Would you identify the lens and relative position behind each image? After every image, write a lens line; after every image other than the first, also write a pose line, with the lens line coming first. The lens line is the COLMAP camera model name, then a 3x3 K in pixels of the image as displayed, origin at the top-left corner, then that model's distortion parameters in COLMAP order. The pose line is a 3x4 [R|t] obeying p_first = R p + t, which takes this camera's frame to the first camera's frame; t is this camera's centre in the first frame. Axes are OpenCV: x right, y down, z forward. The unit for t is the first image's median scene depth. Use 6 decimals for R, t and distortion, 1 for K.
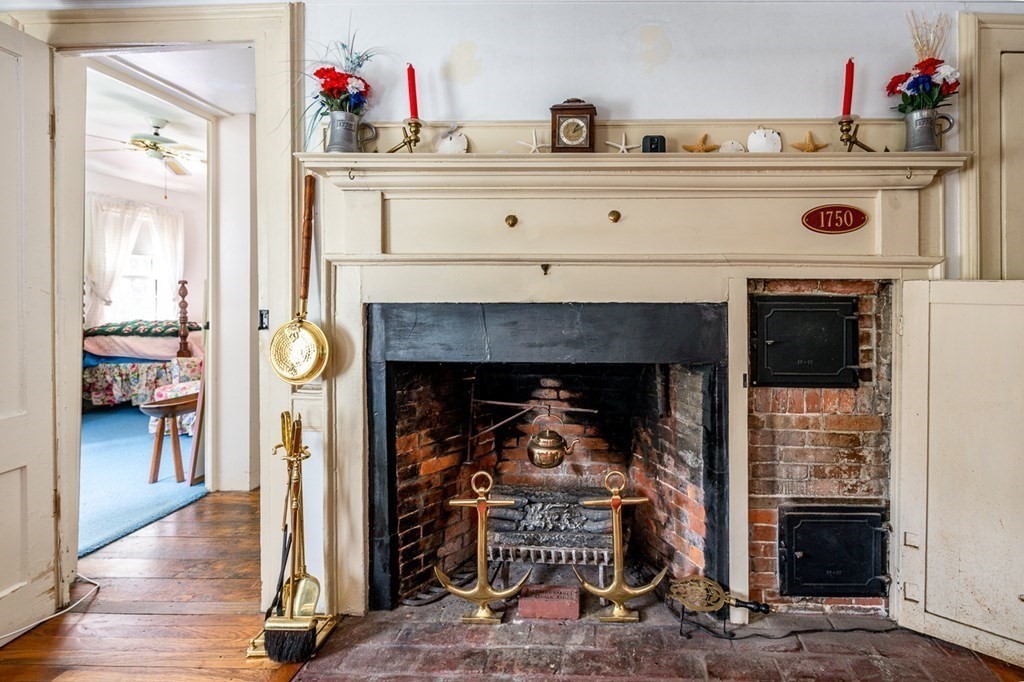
lens RADIAL K [[487.1, 0, 612.1], [0, 487.1, 287.9], [0, 0, 1]] dist [-0.003356, -0.000857]
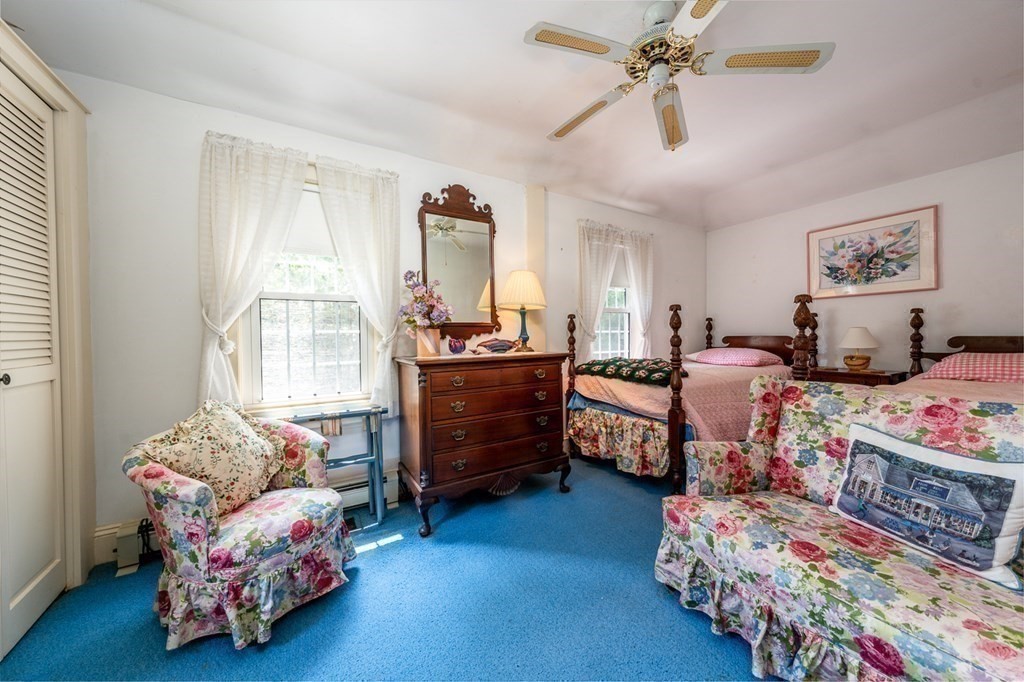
lens RADIAL K [[357.3, 0, 510.9], [0, 357.3, 338.7], [0, 0, 1]] dist [-0.005516, 0.000081]
pose [[0.526290, 0.008992, -0.850258, -0.585948], [0.011331, 0.999781, 0.017587, 0.020051], [0.850230, -0.018890, 0.526072, 0.549405]]
